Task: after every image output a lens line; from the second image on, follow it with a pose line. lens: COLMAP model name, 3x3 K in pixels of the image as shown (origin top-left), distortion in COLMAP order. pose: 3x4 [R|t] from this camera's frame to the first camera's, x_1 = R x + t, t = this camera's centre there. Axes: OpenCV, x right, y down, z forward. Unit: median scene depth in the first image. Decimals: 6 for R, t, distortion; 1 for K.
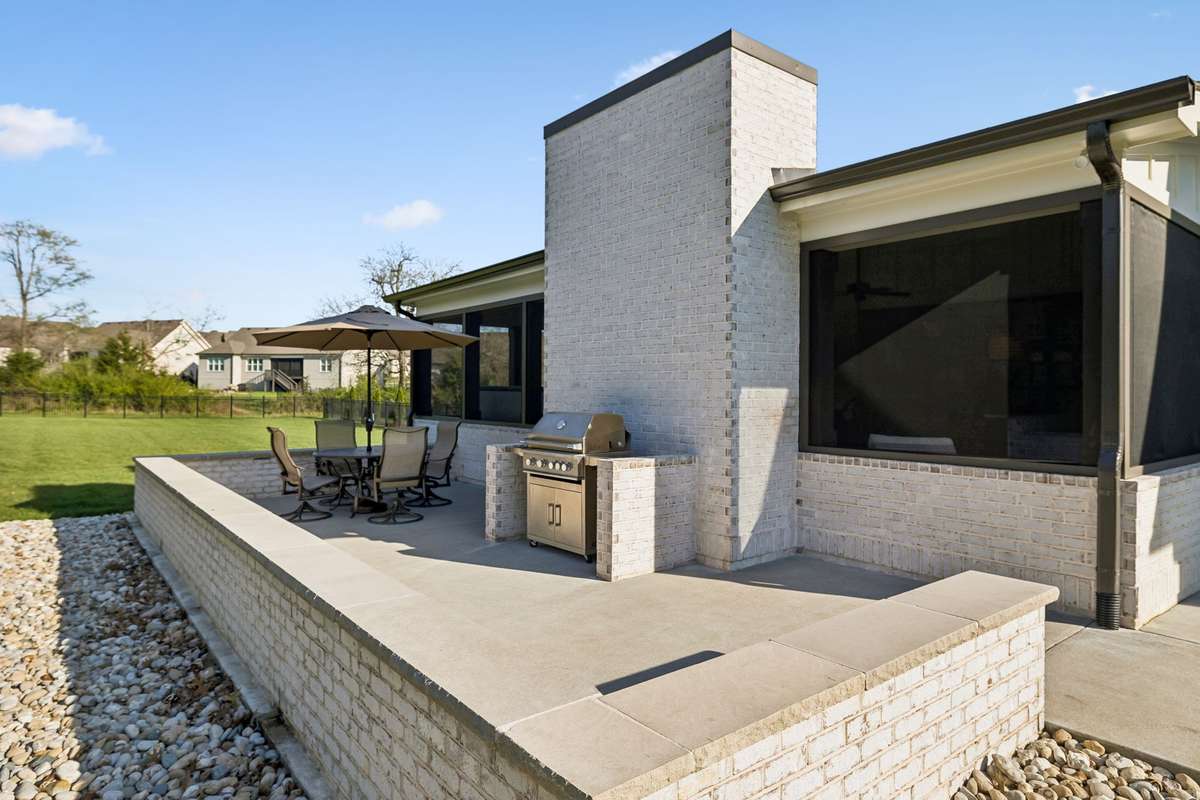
lens RADIAL K [[703.6, 0, 598.3], [0, 703.6, 400.0], [0, 0, 1]] dist [-0.007061, -0.000387]
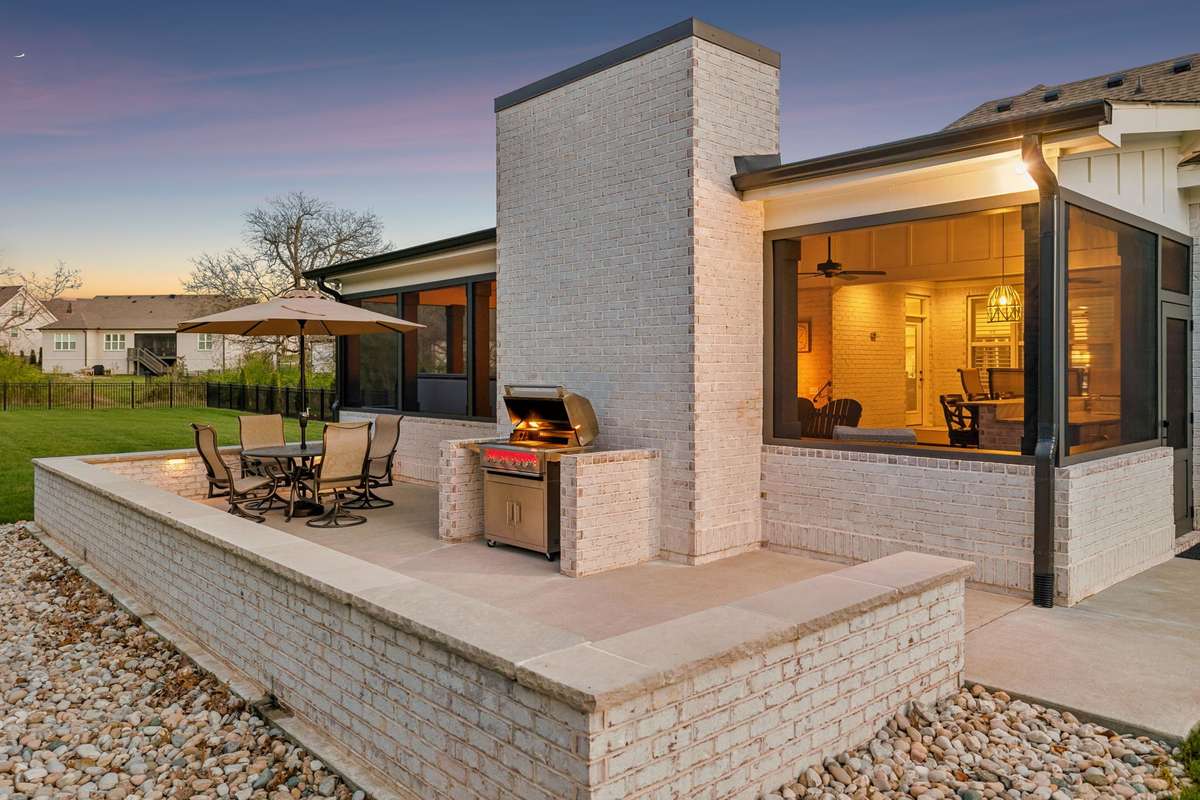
lens RADIAL K [[859.2, 0, 600.9], [0, 859.2, 393.3], [0, 0, 1]] dist [-0.006378, -0.000041]
pose [[0.997207, -0.008764, 0.074171, -0.033715], [0.007602, 0.999844, 0.015930, -0.021412], [-0.074299, -0.015321, 0.997118, -0.206576]]
